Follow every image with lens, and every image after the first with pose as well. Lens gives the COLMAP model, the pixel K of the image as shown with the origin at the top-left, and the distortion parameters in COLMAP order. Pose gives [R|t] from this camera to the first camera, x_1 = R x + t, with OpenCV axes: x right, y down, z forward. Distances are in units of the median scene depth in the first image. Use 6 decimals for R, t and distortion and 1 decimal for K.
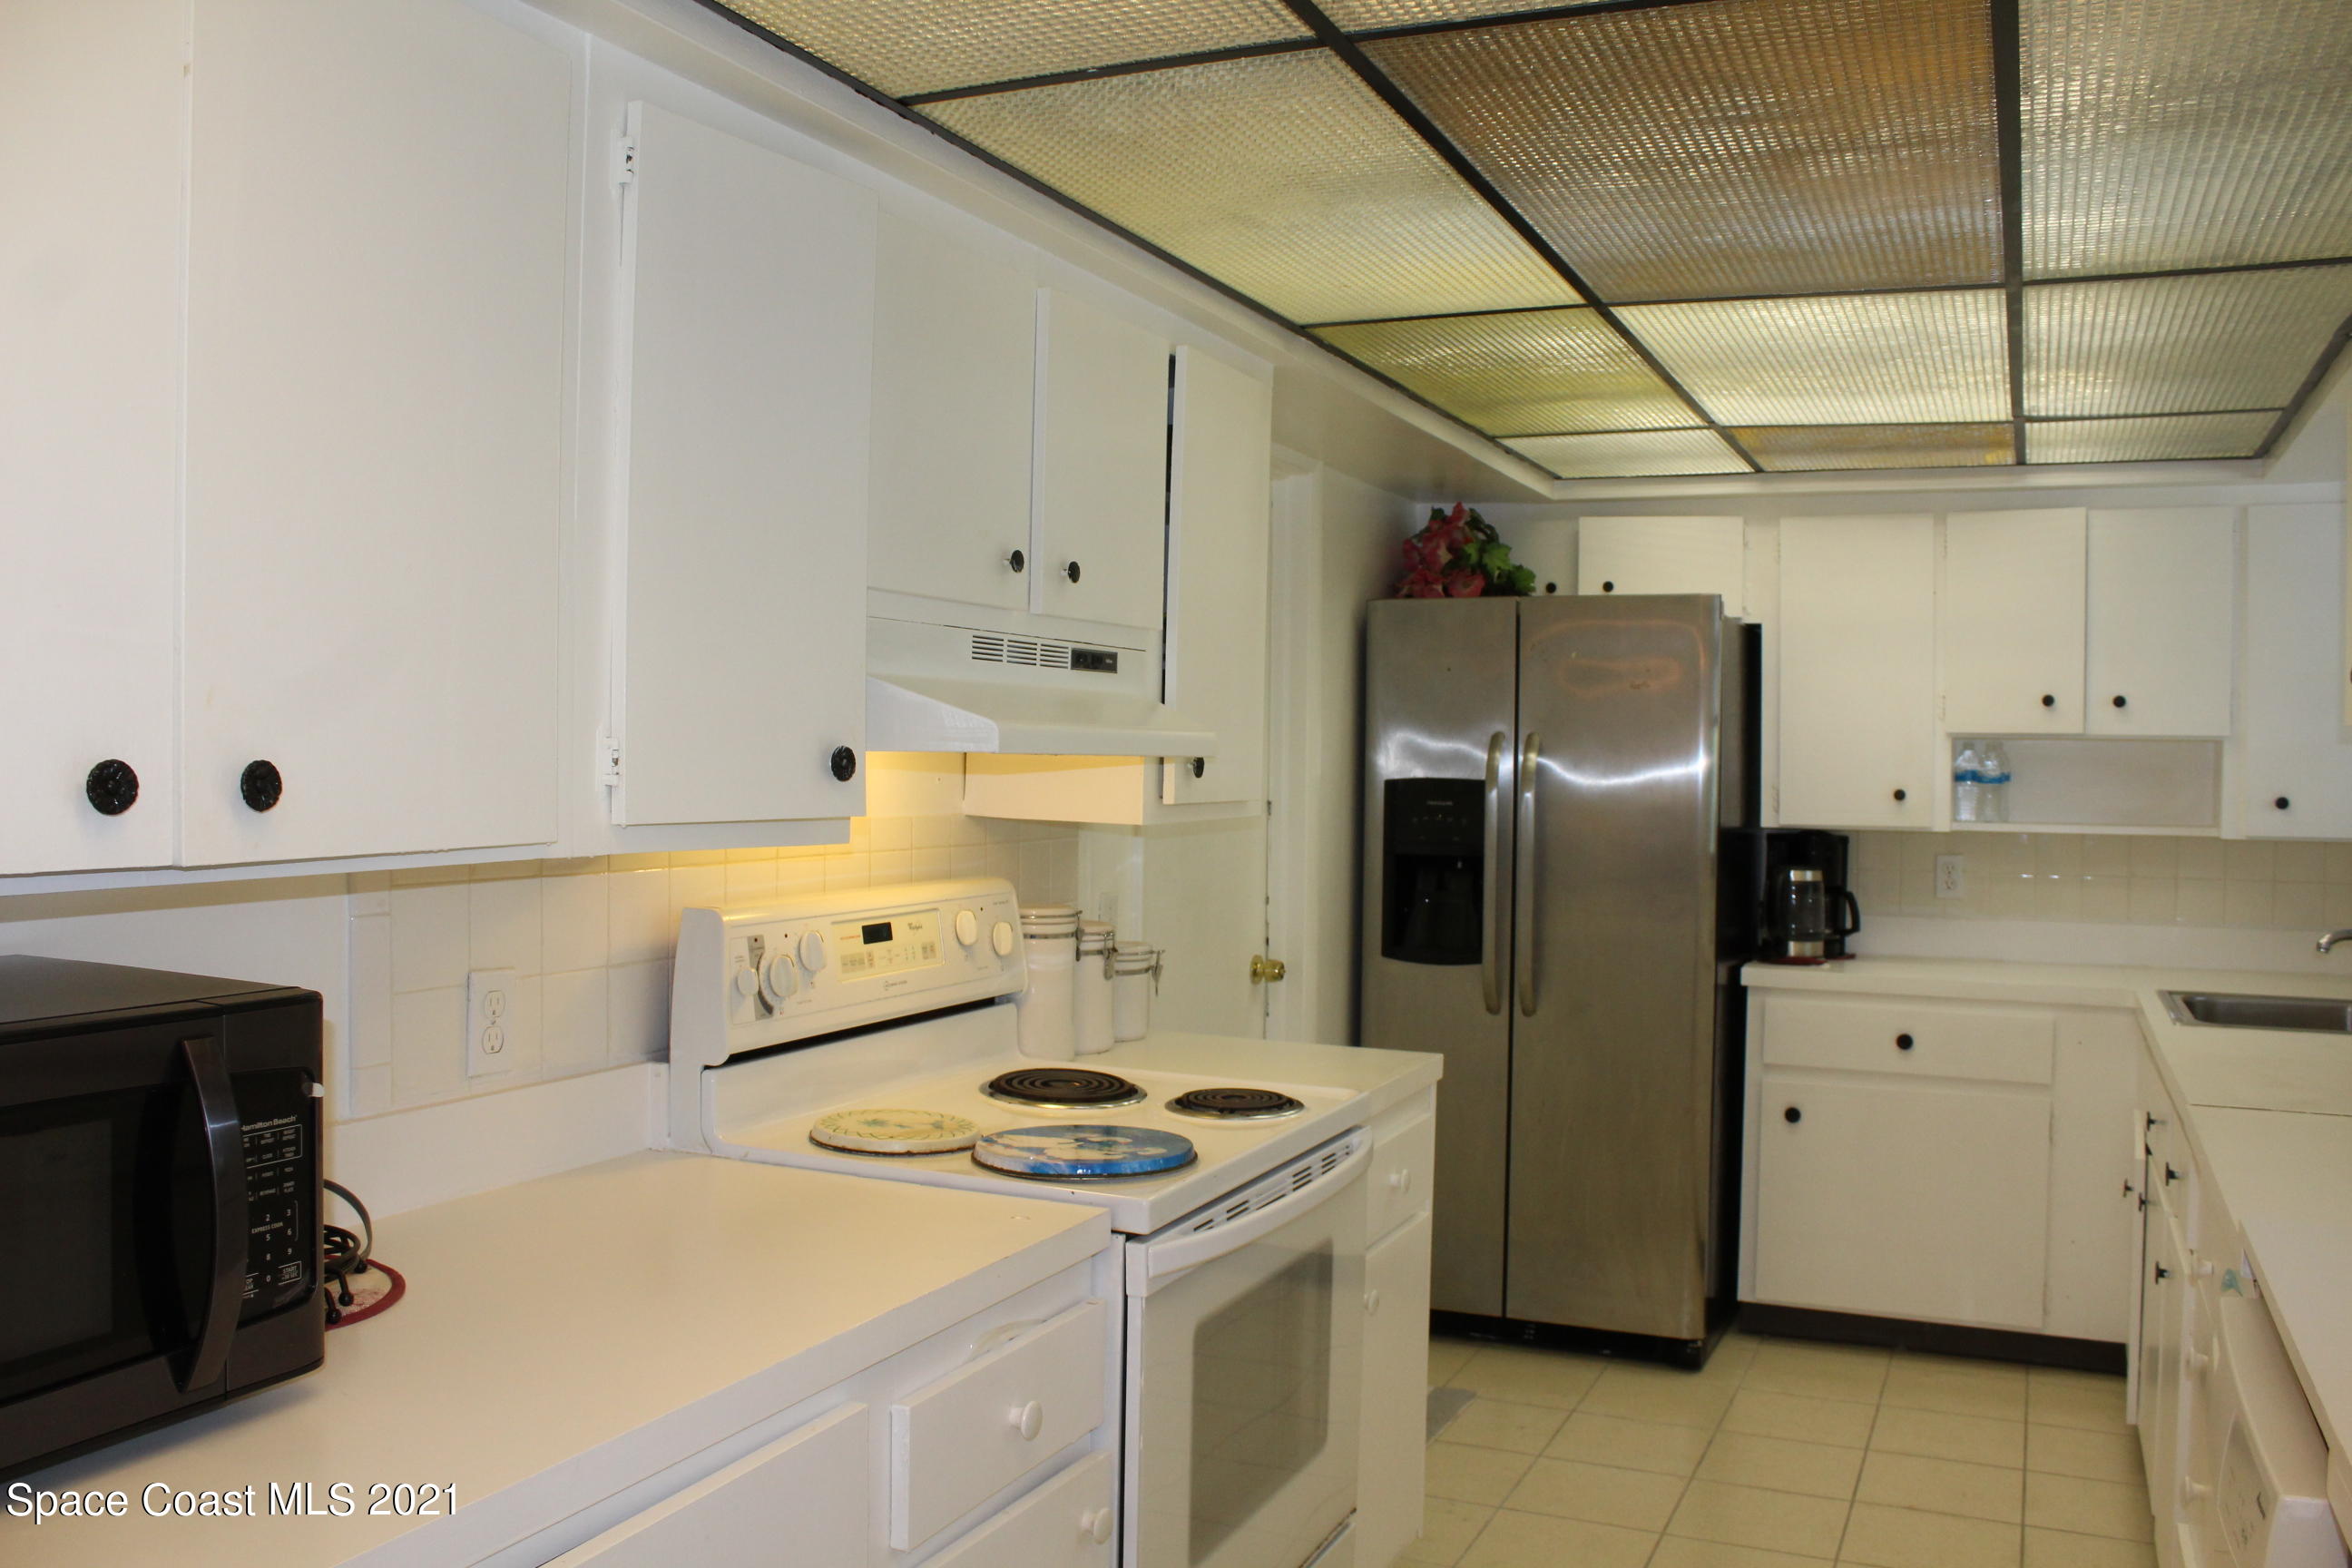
lens RADIAL K [[1969.9, 0, 1190.2], [0, 1969.9, 786.2], [0, 0, 1]] dist [-0.166677, 0.152433]
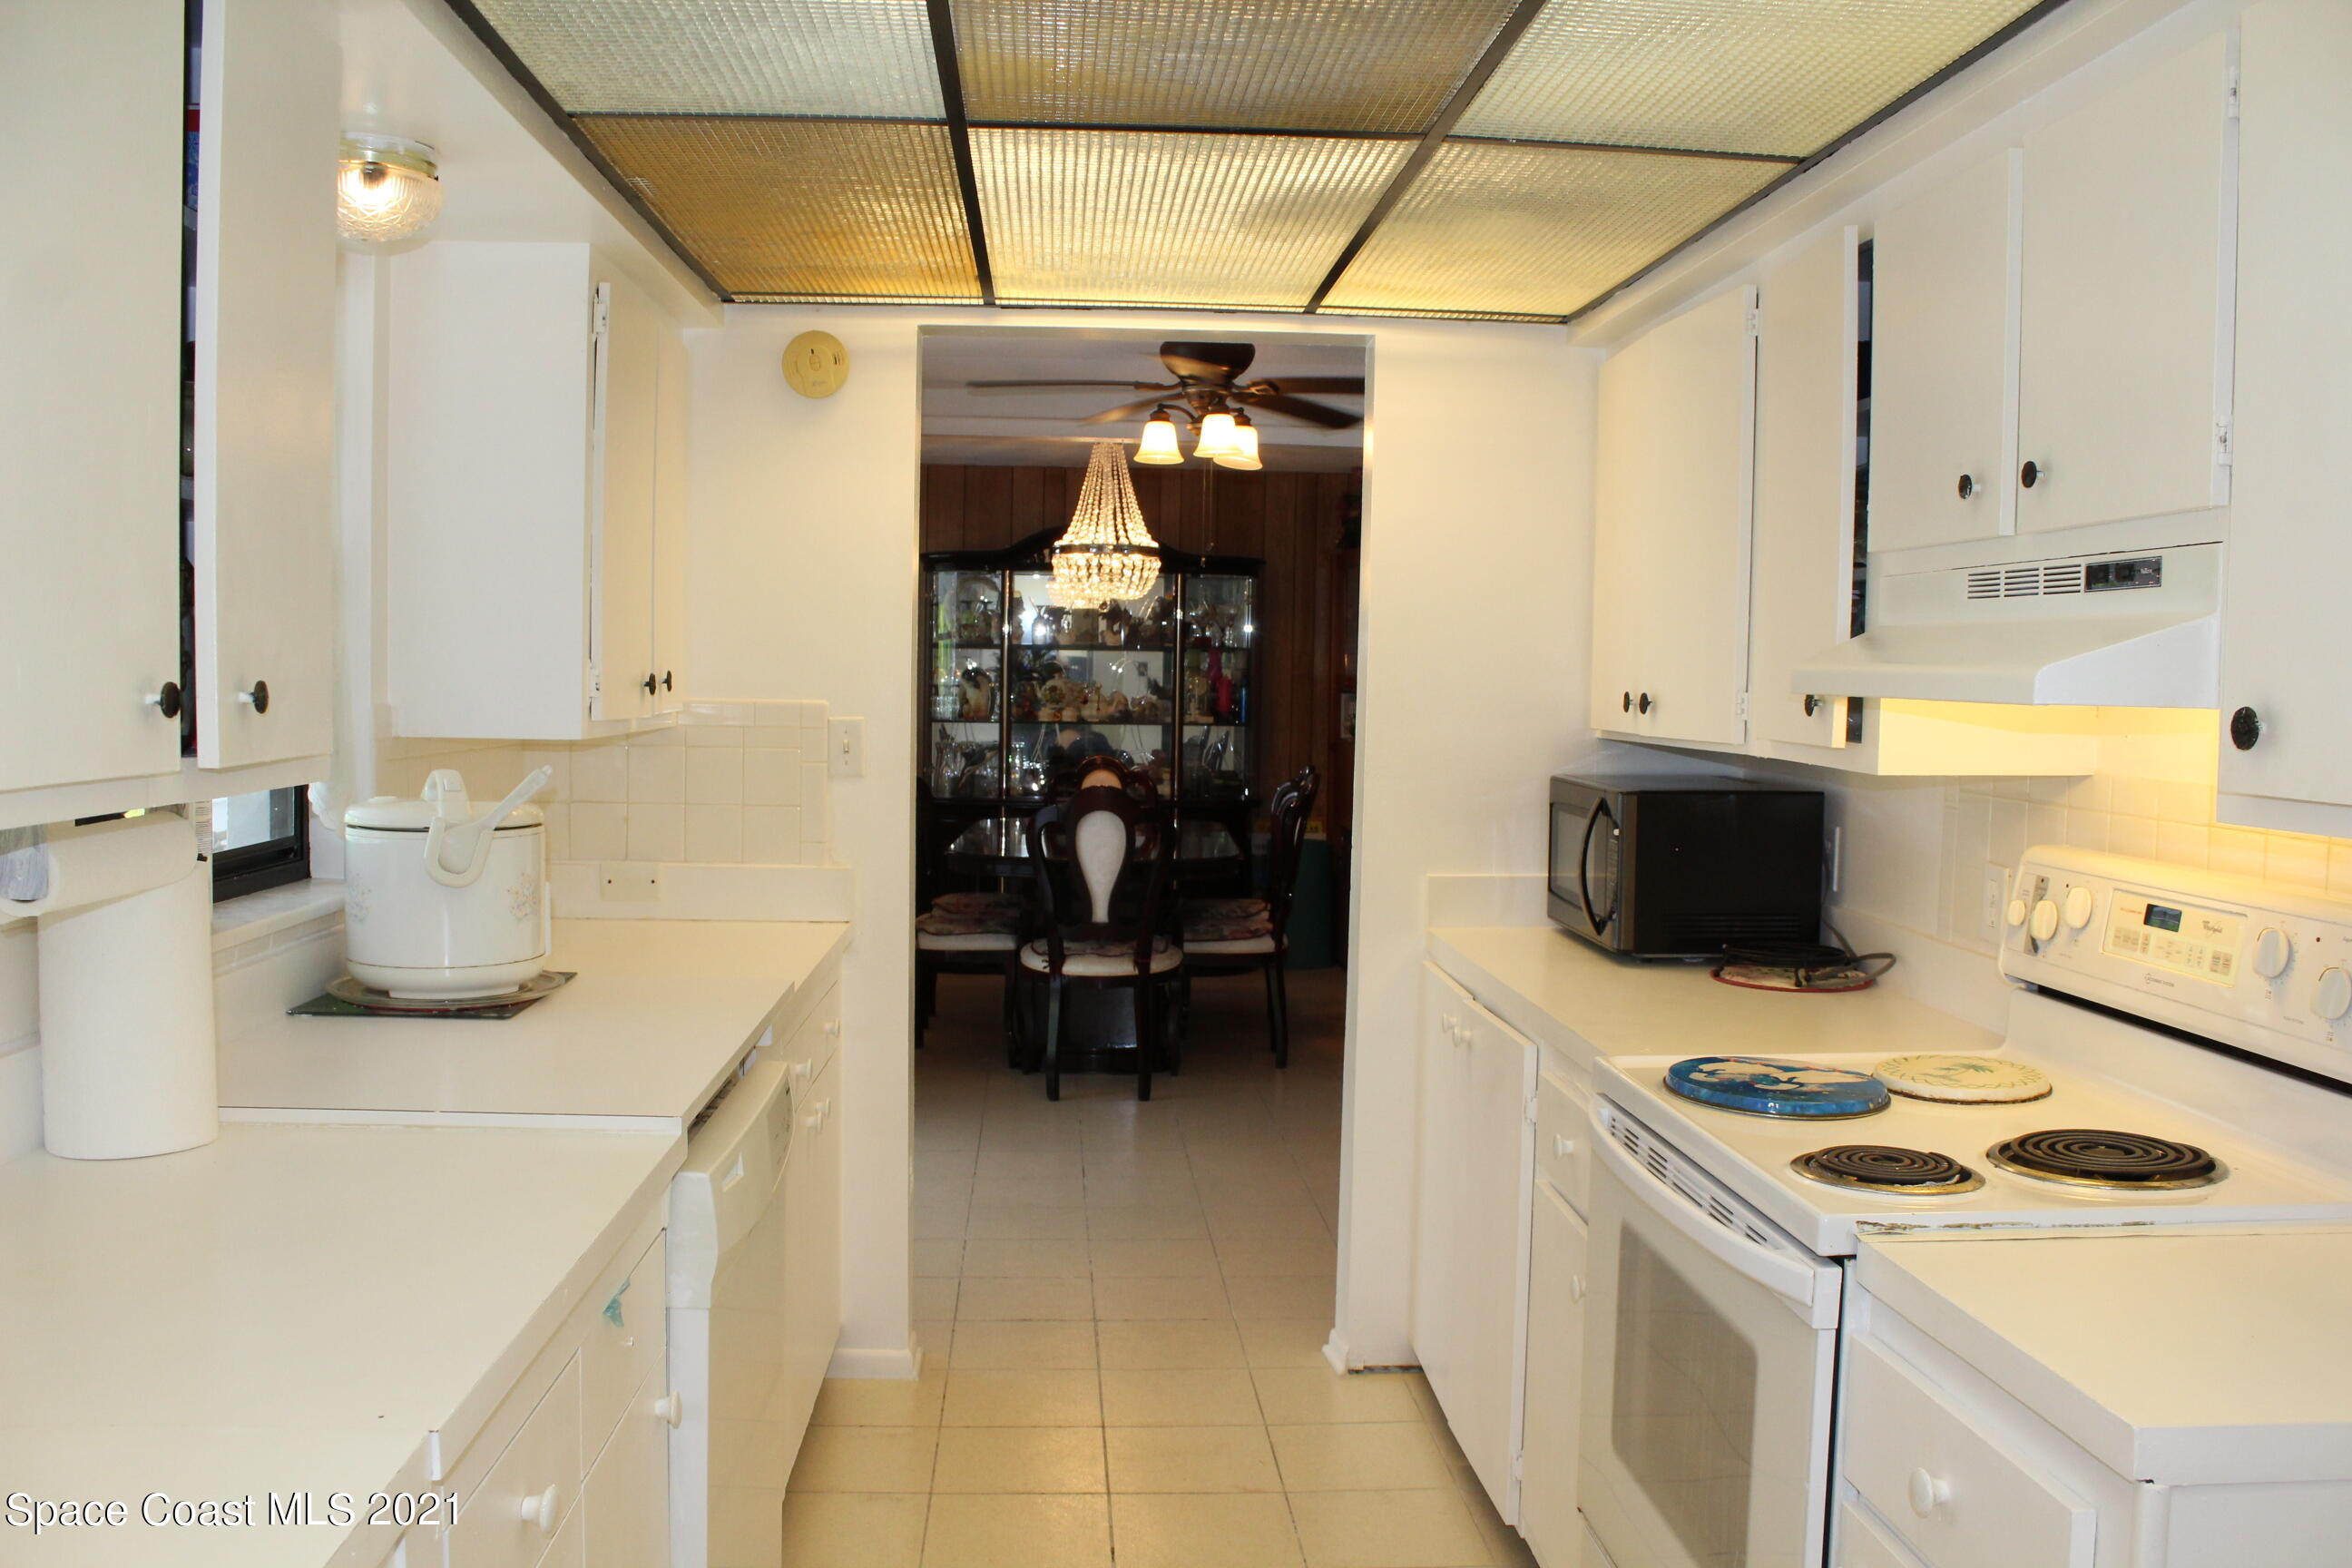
lens RADIAL K [[1969.9, 0, 1173.4], [0, 1969.9, 787.9], [0, 0, 1]] dist [-0.166677, 0.152433]
pose [[-0.884983, -0.009663, -0.465524, 0.366189], [-0.046926, 0.996545, 0.068523, -0.010939], [0.463253, 0.082487, -0.882379, 0.917165]]
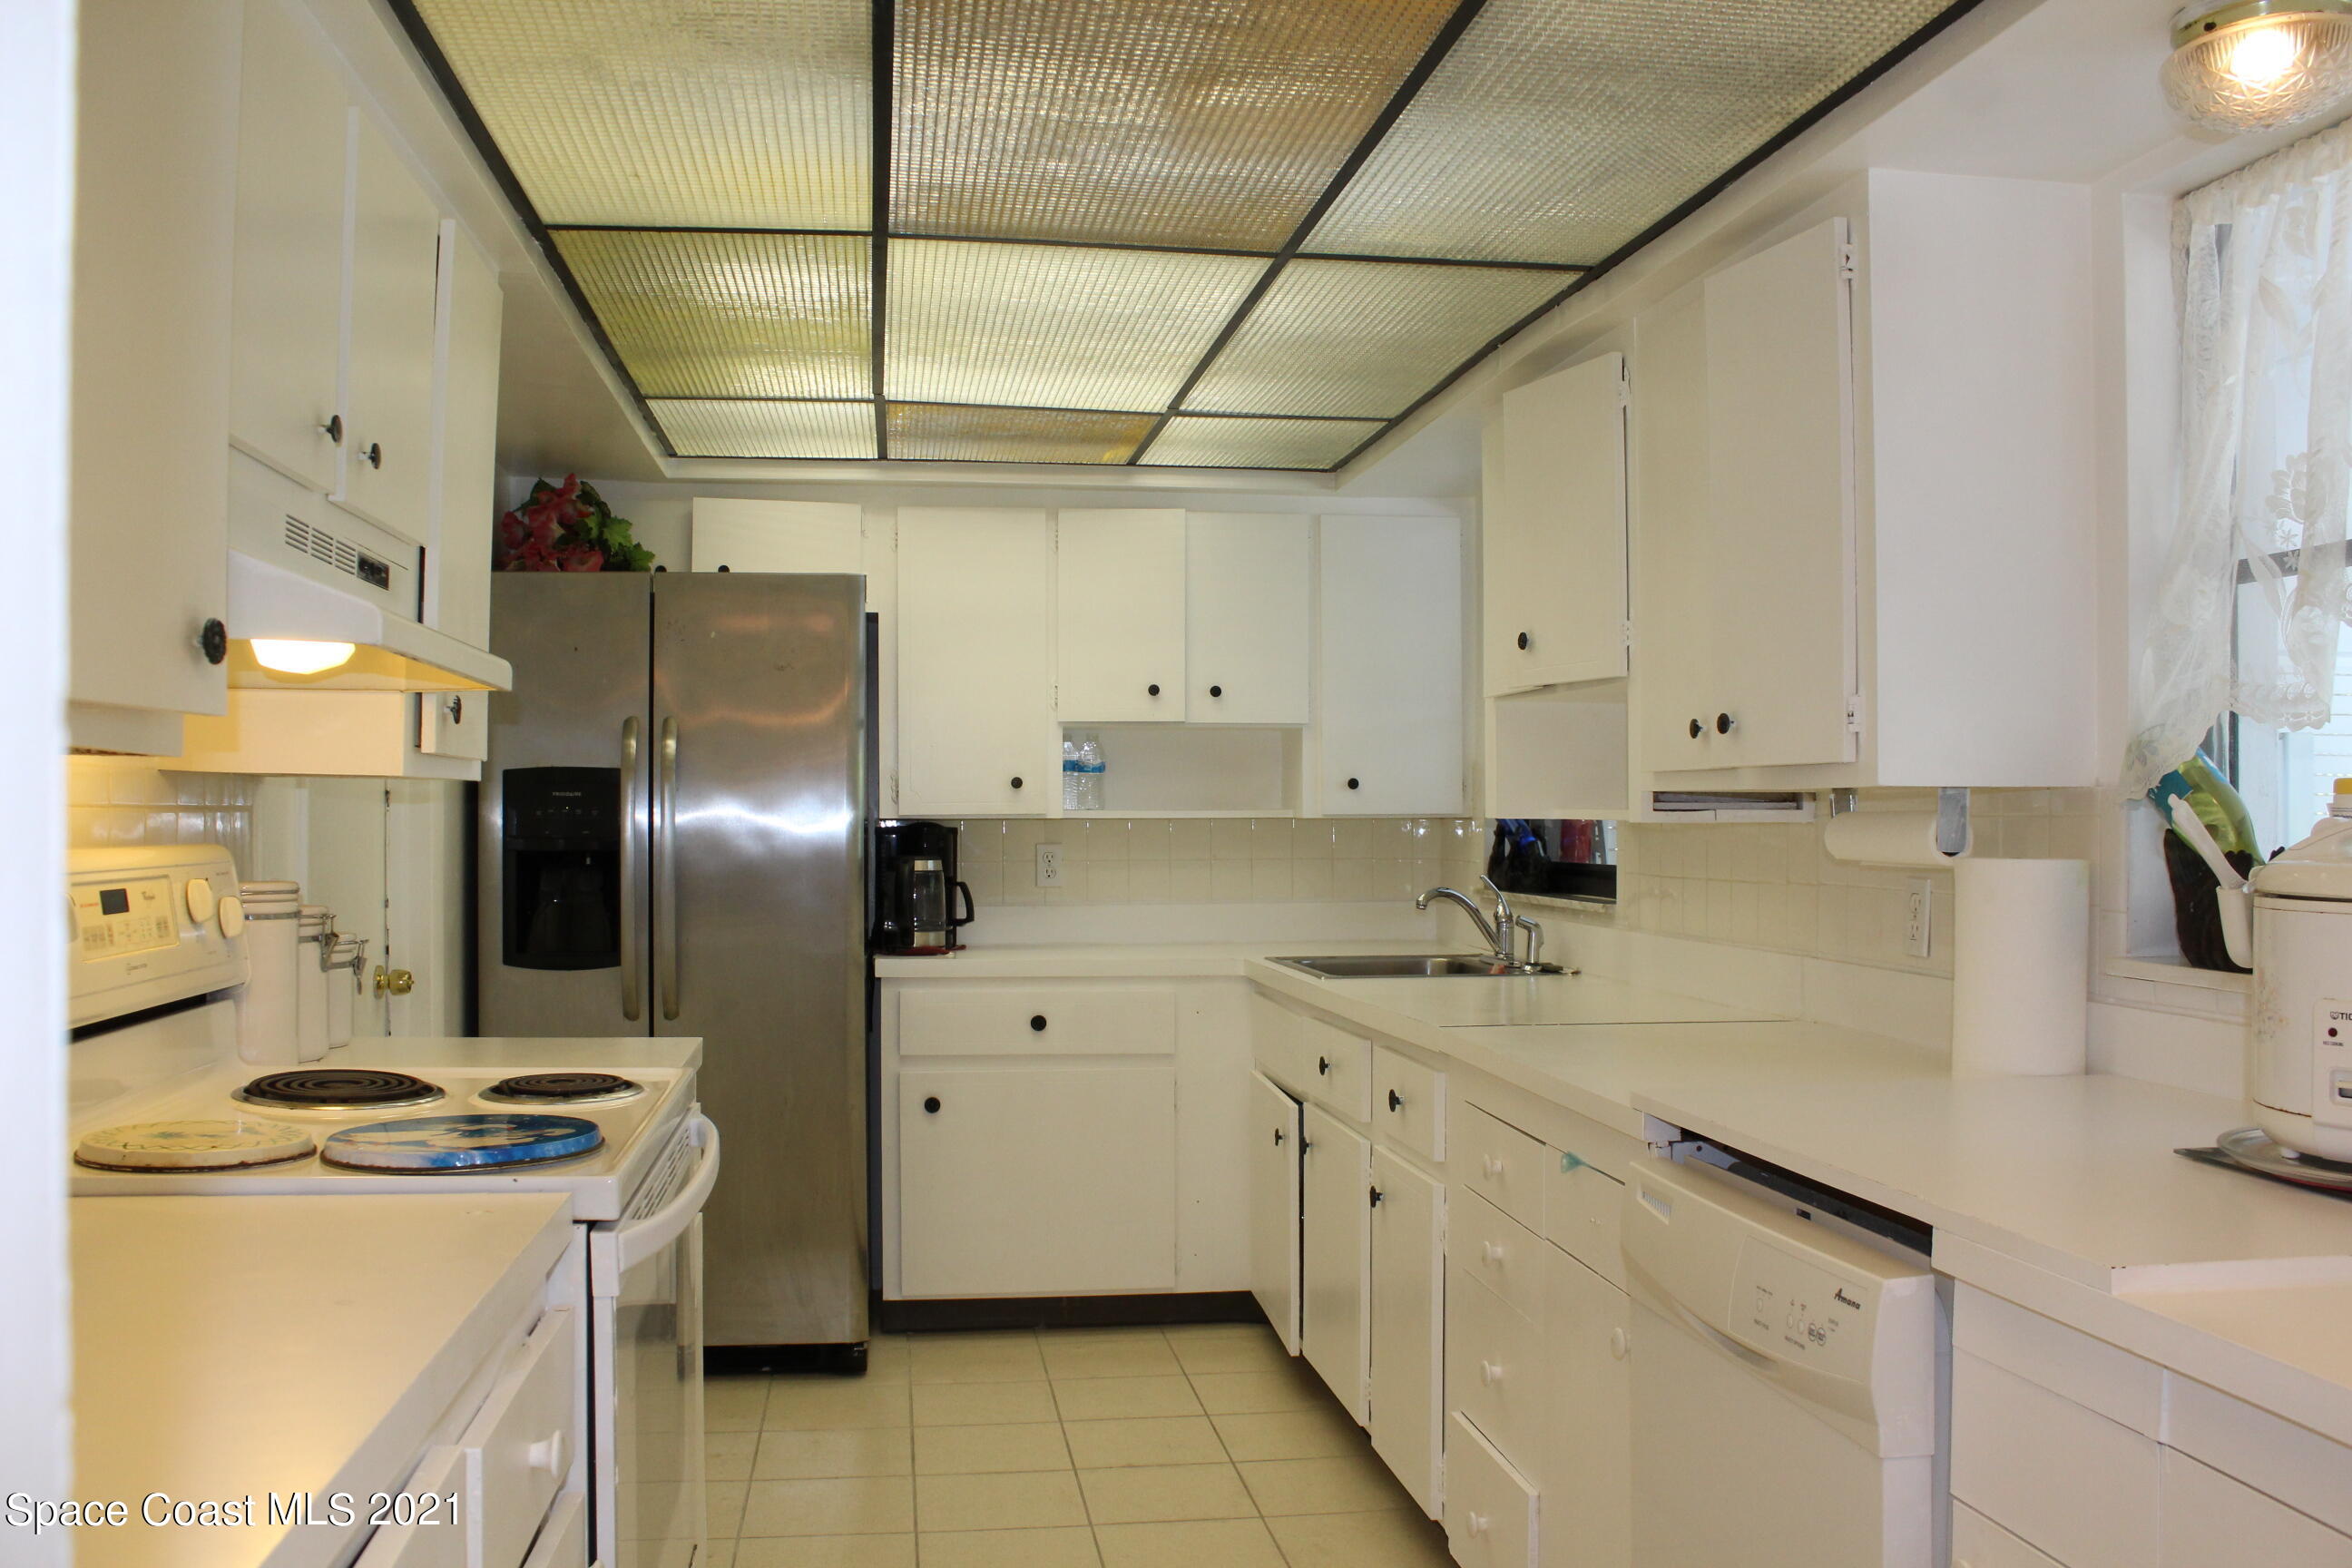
lens RADIAL K [[1969.9, 0, 1178.1], [0, 1969.9, 785.6], [0, 0, 1]] dist [-0.166677, 0.152433]
pose [[0.843723, -0.006553, 0.536738, -0.124137], [0.022287, 0.999491, -0.022832, 0.033371], [-0.536315, 0.031226, 0.843440, 0.084564]]
